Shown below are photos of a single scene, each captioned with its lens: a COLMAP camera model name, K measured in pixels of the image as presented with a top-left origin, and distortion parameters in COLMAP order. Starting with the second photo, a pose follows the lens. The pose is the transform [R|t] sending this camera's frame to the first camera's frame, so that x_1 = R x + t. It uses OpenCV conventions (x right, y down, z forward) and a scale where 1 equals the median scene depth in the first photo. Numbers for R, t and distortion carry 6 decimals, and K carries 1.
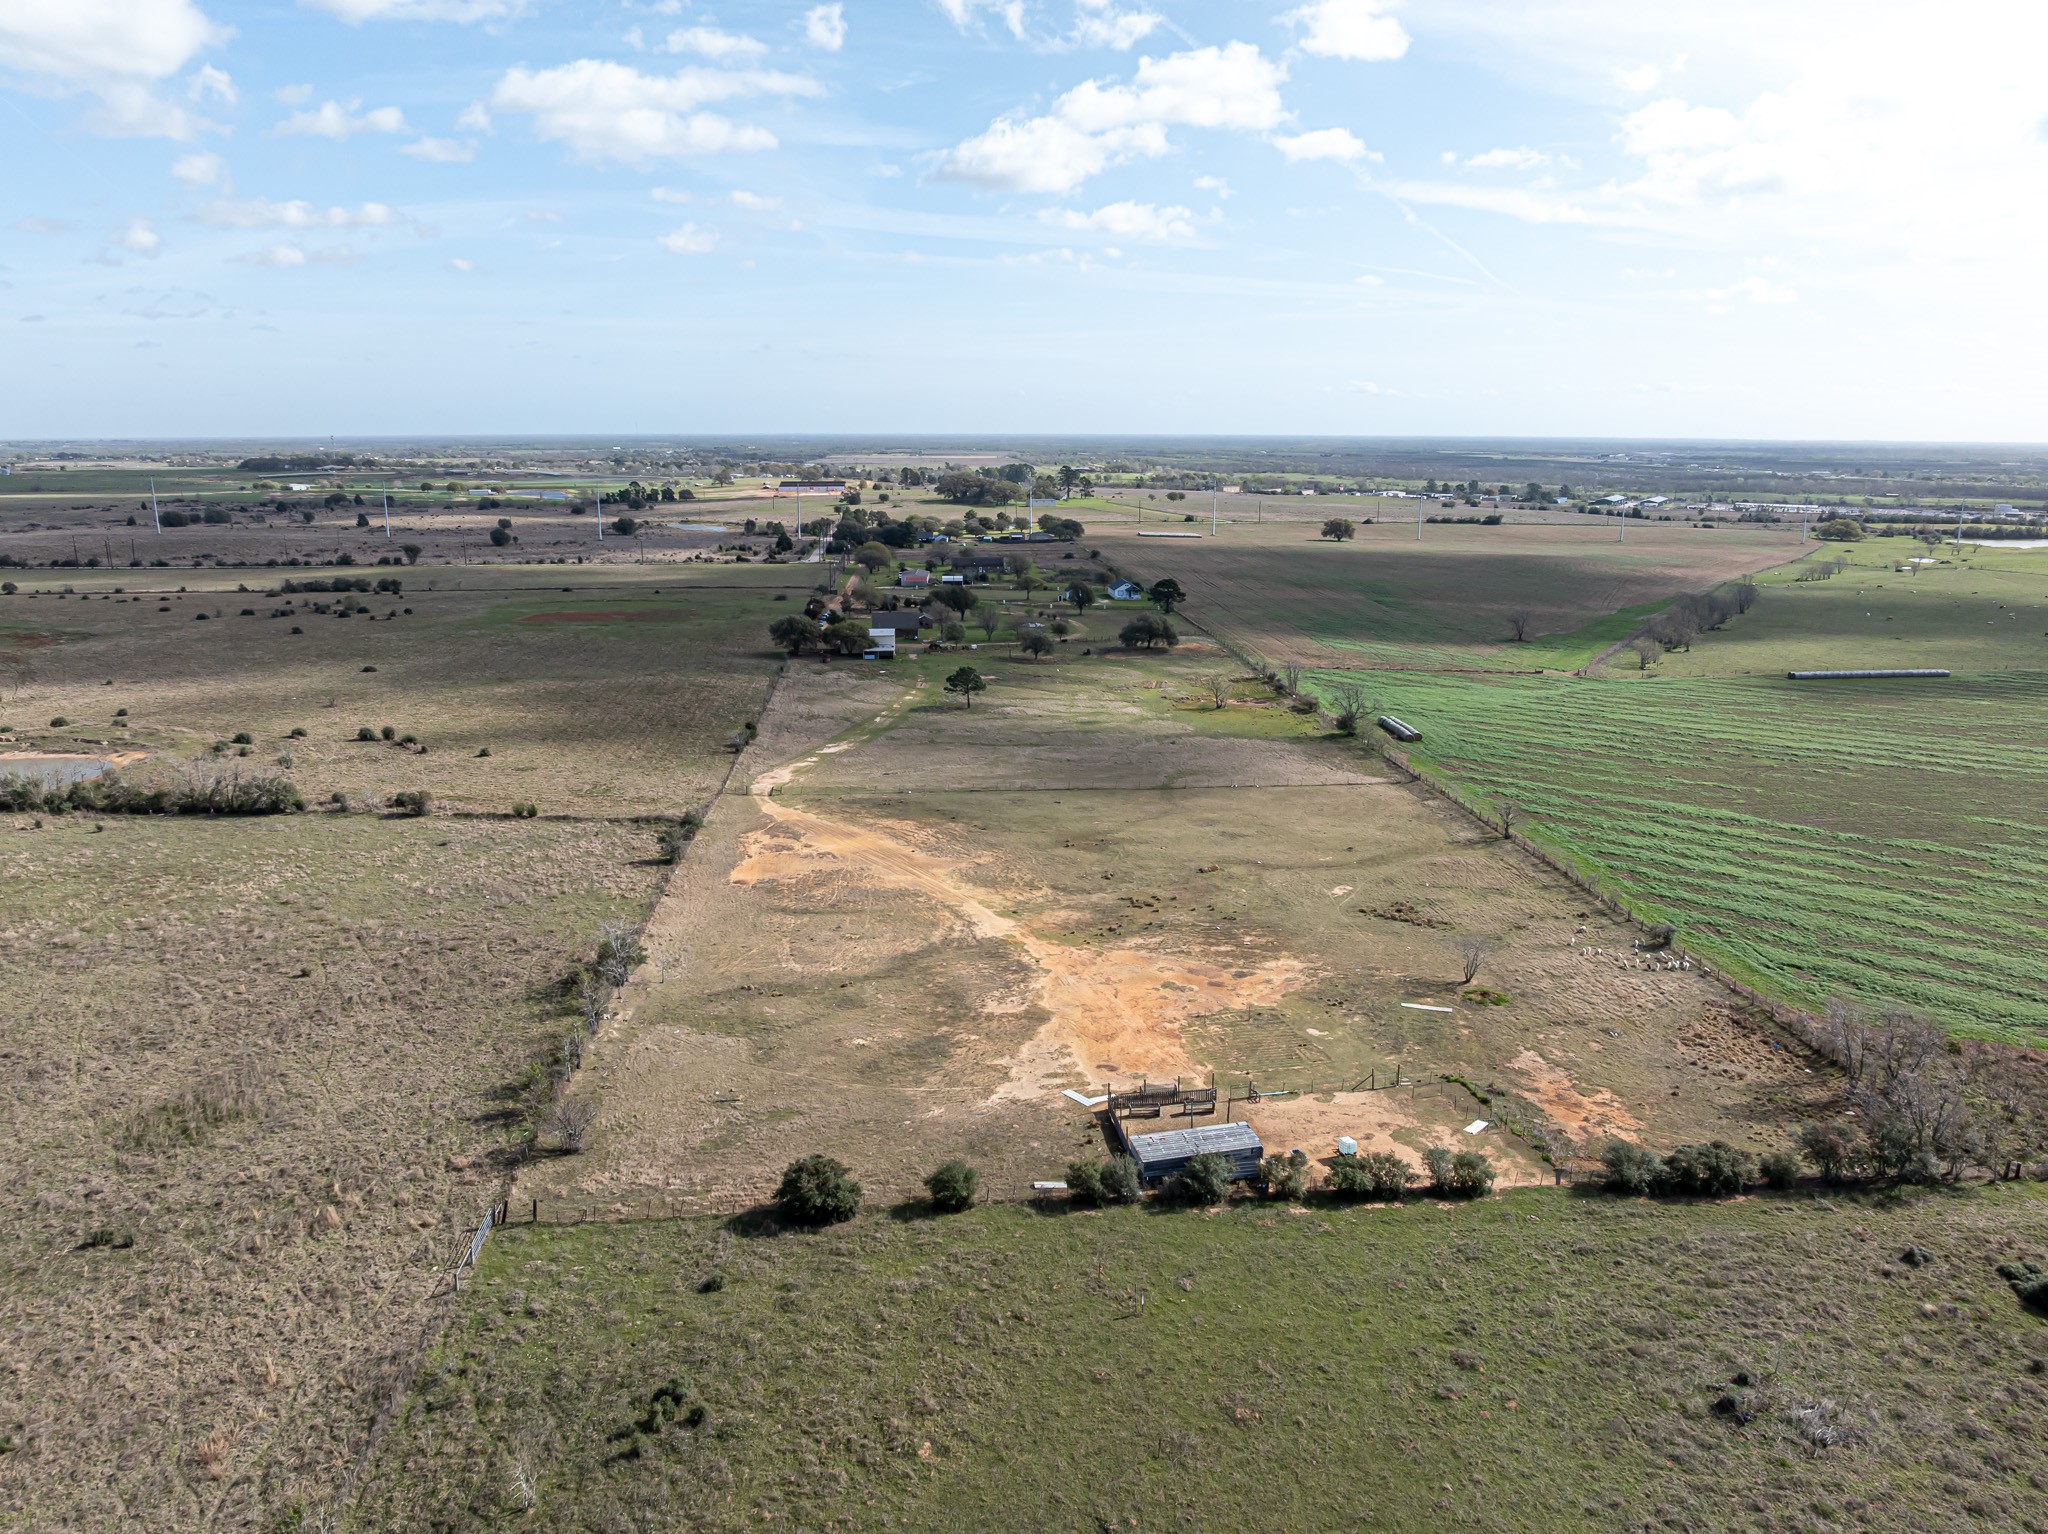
lens RADIAL K [[1423.6, 0, 1025.4], [0, 1423.6, 814.7], [0, 0, 1]] dist [-0.030079, -0.002983]
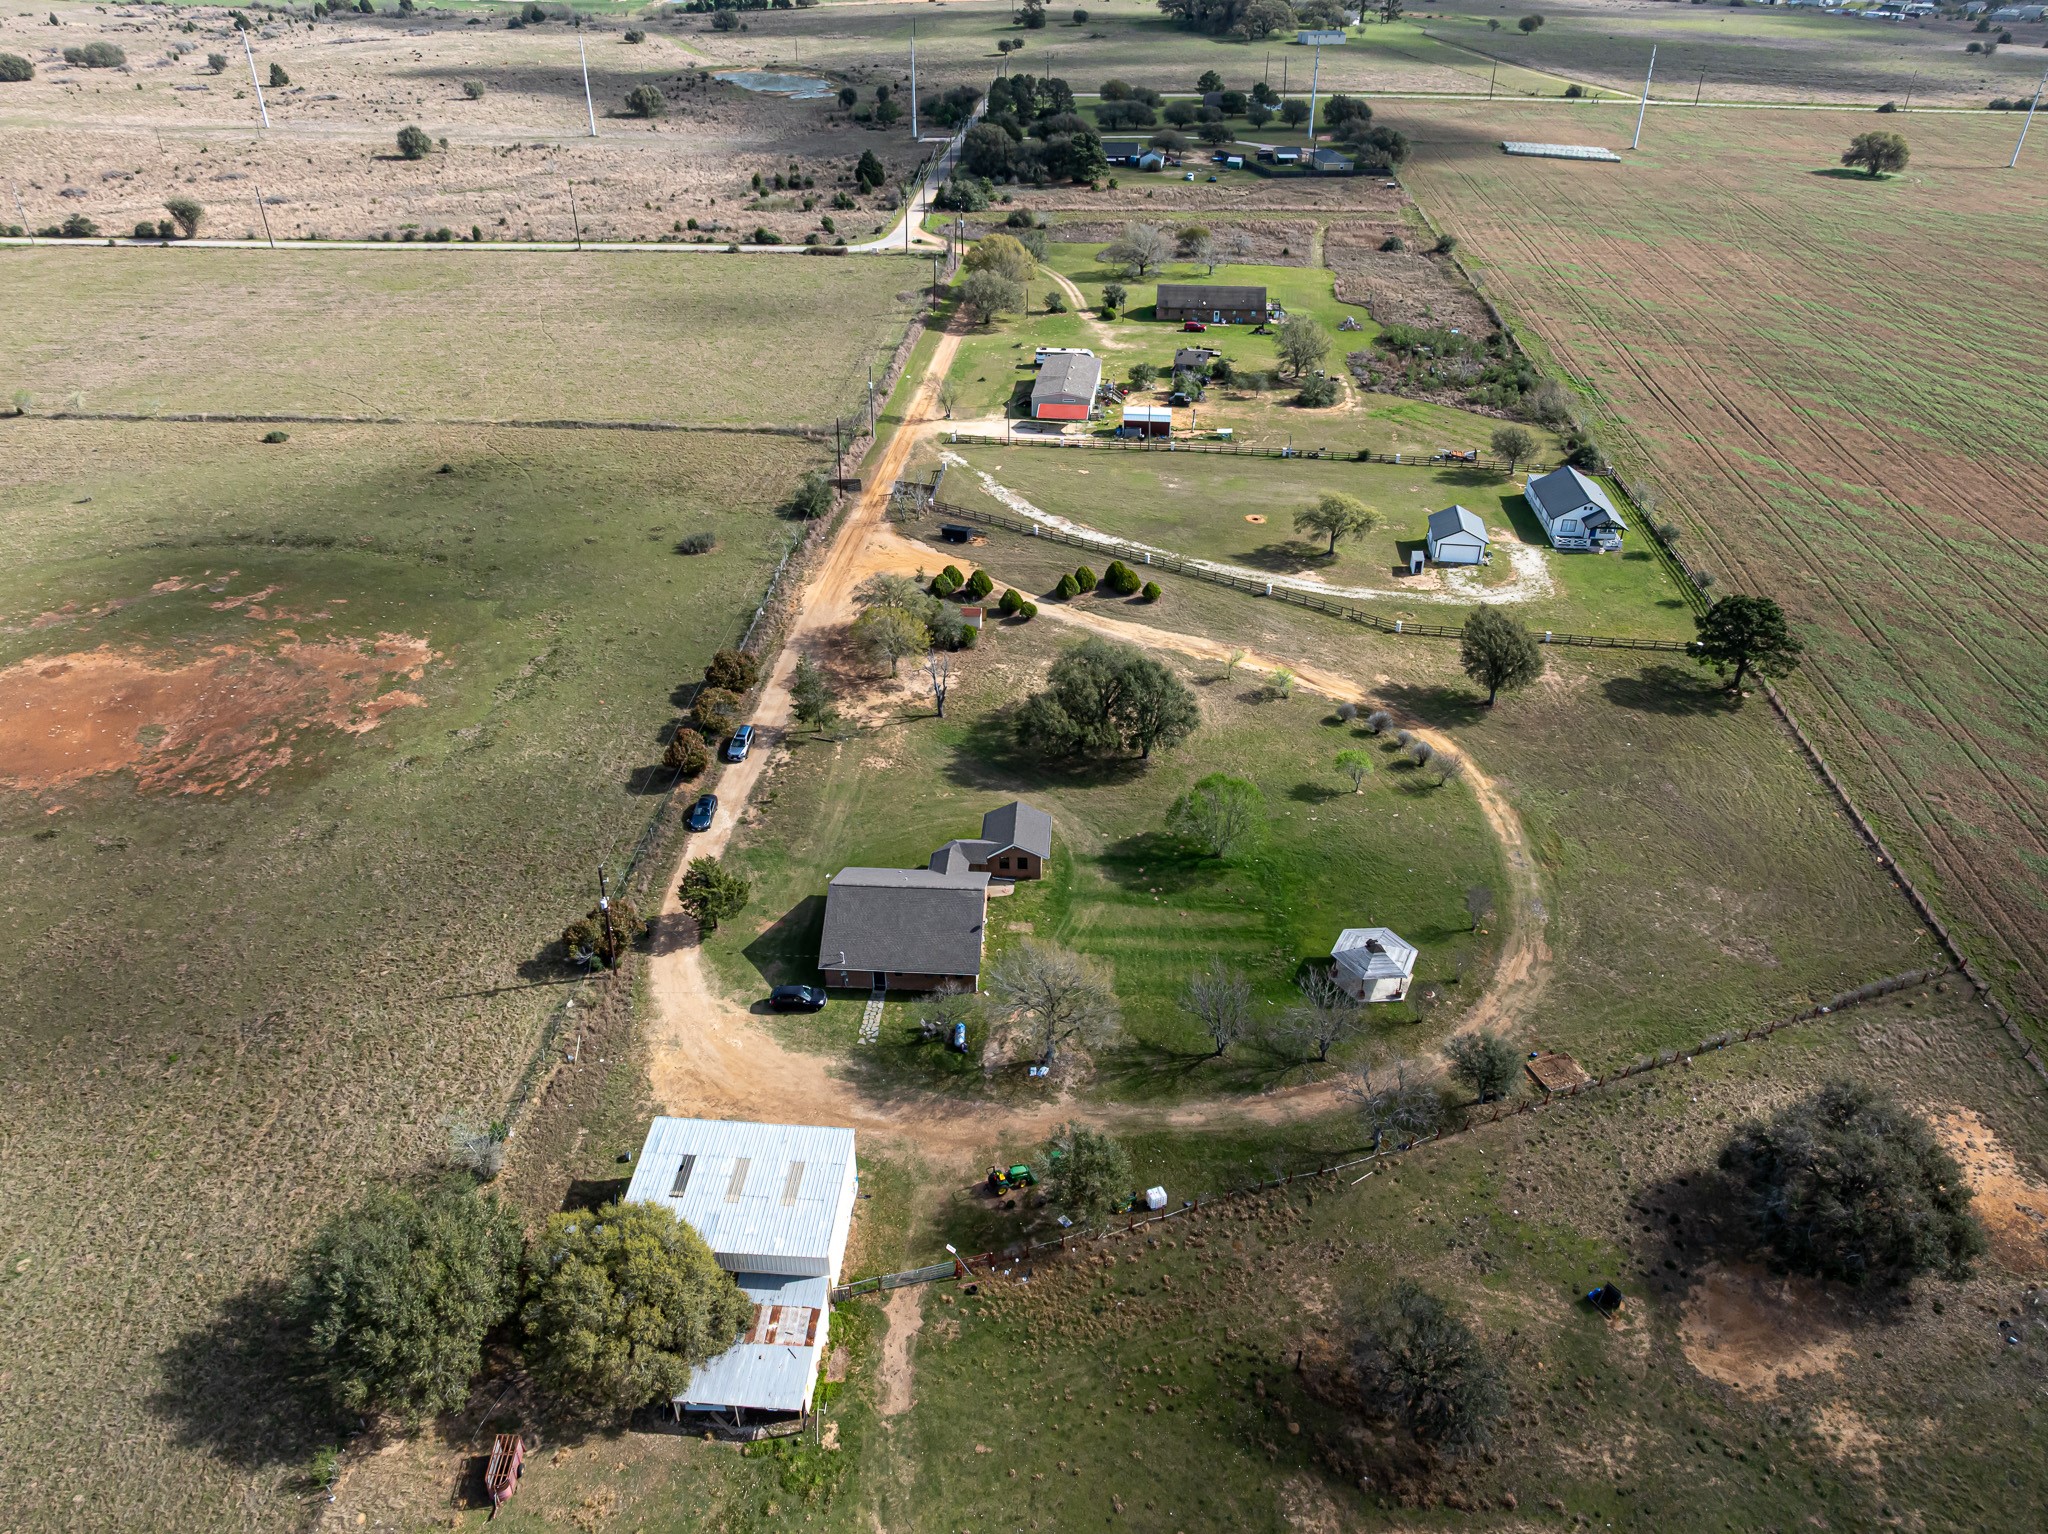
lens RADIAL K [[1437.6, 0, 1024.0], [0, 1437.6, 767.0], [0, 0, 1]] dist [-0.041325, 0.009078]
pose [[0.988239, 0.081616, -0.129313, -0.060012], [-0.038192, 0.950589, 0.308093, -0.503901], [0.148069, -0.299531, 0.942527, 1.428955]]
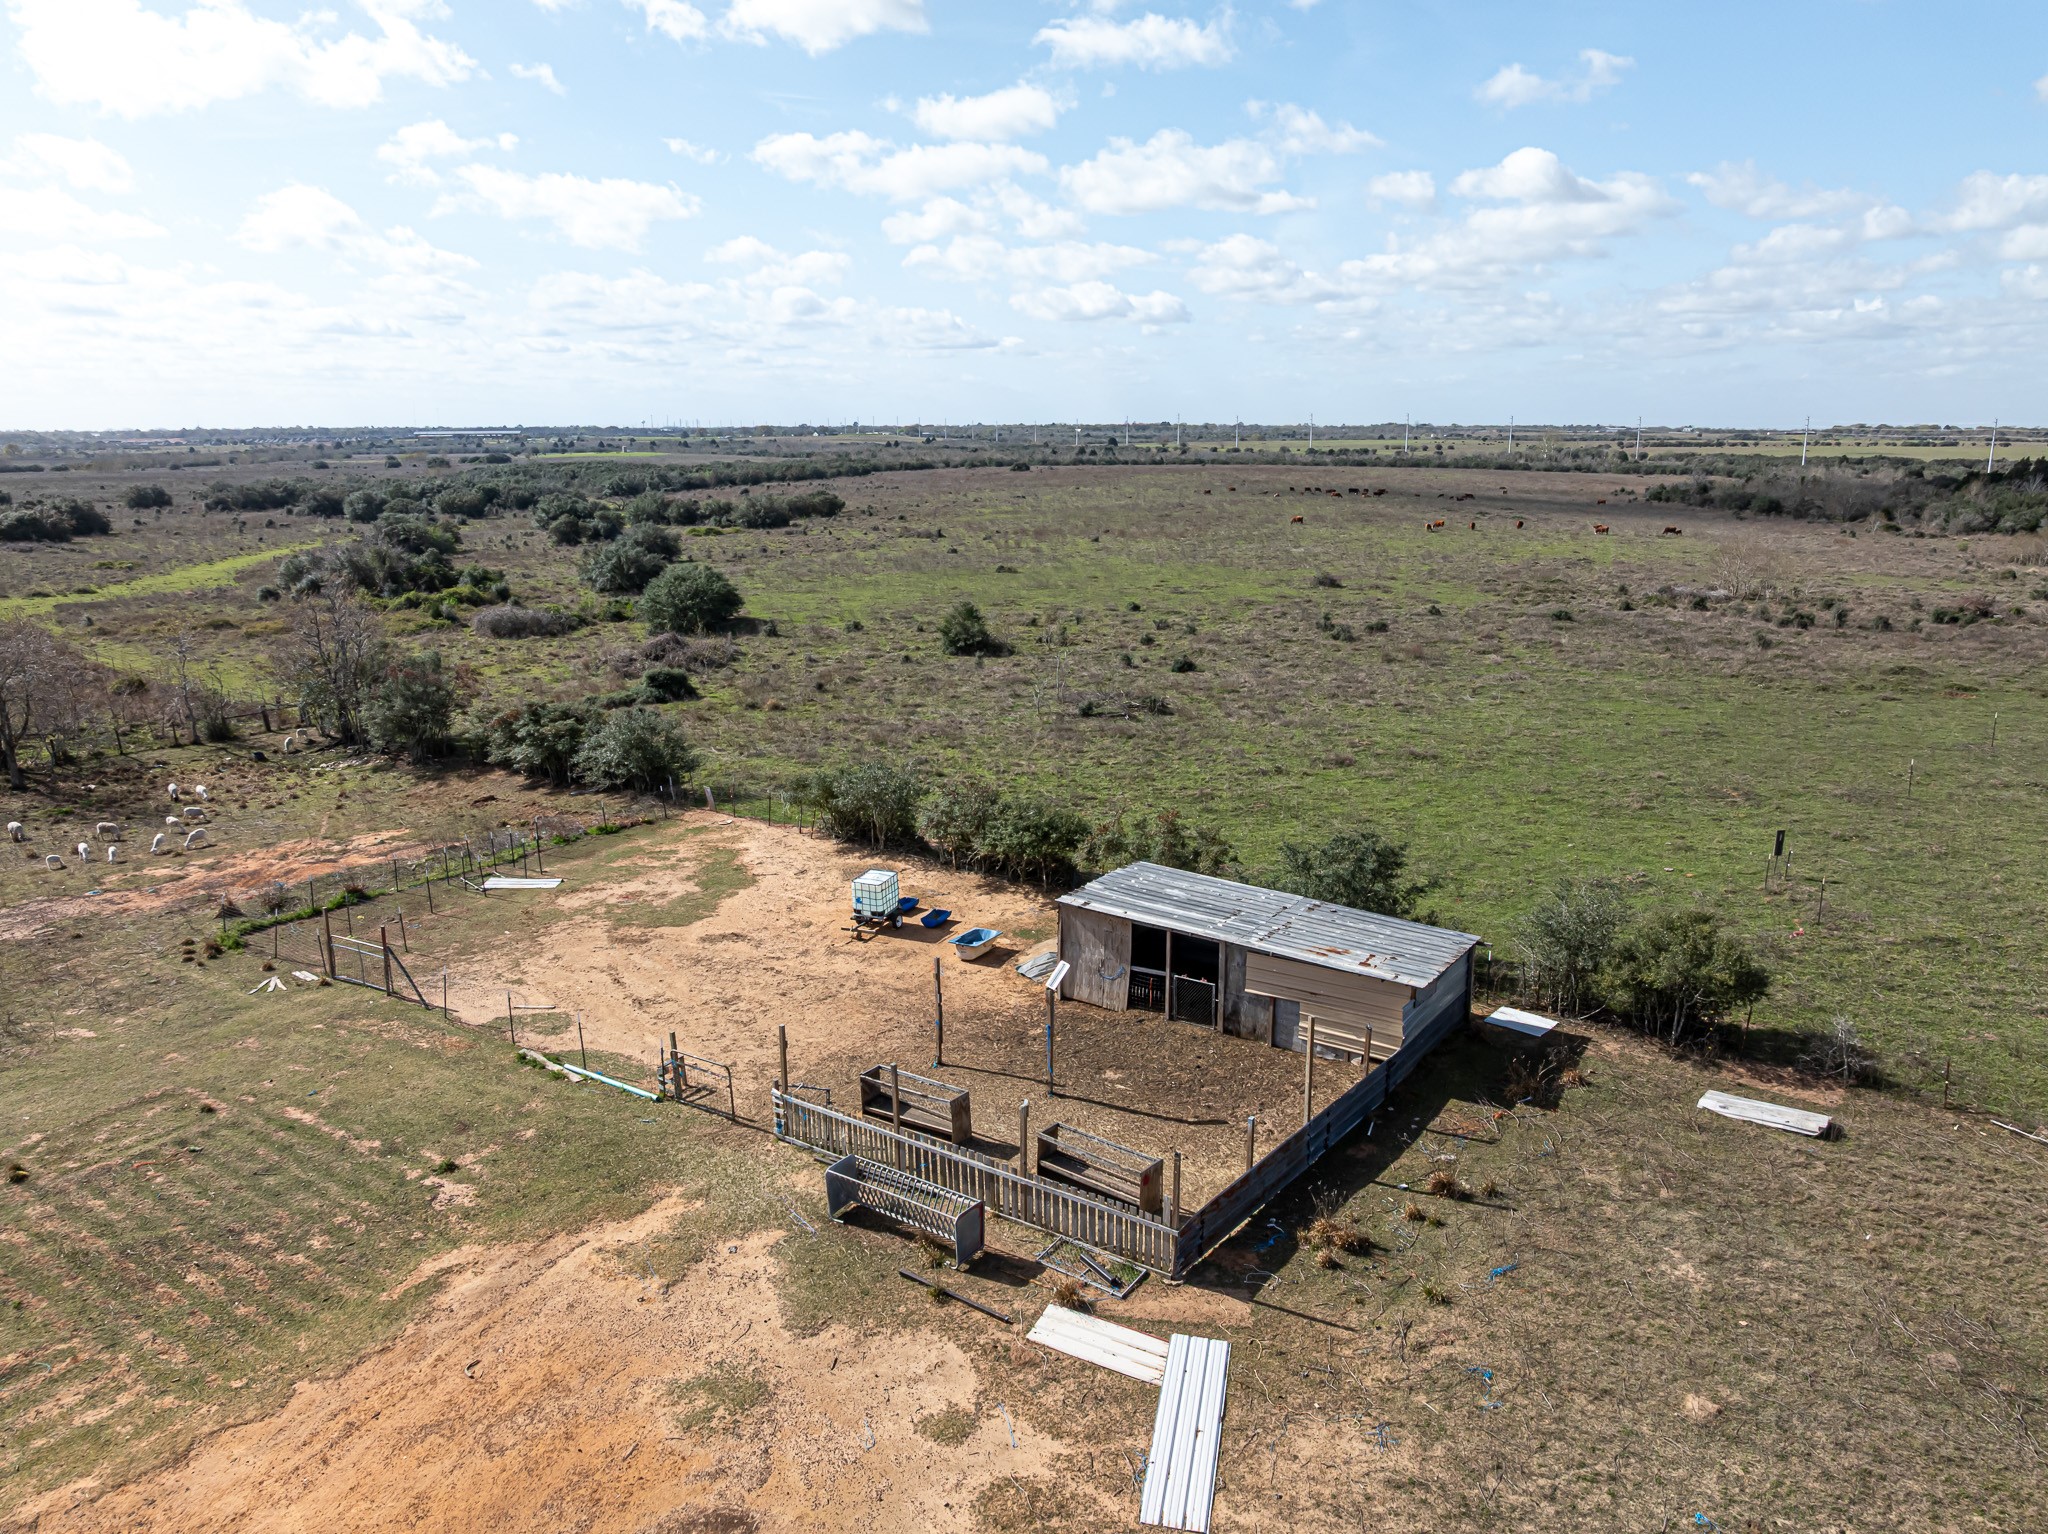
lens RADIAL K [[1452.5, 0, 1020.2], [0, 1452.5, 705.7], [0, 0, 1]] dist [-0.035792, 0.009129]
pose [[-0.687759, -0.138578, 0.712589, -0.036658], [0.189775, 0.913153, 0.360744, 0.030499], [-0.700694, 0.383337, -0.601731, 0.645547]]
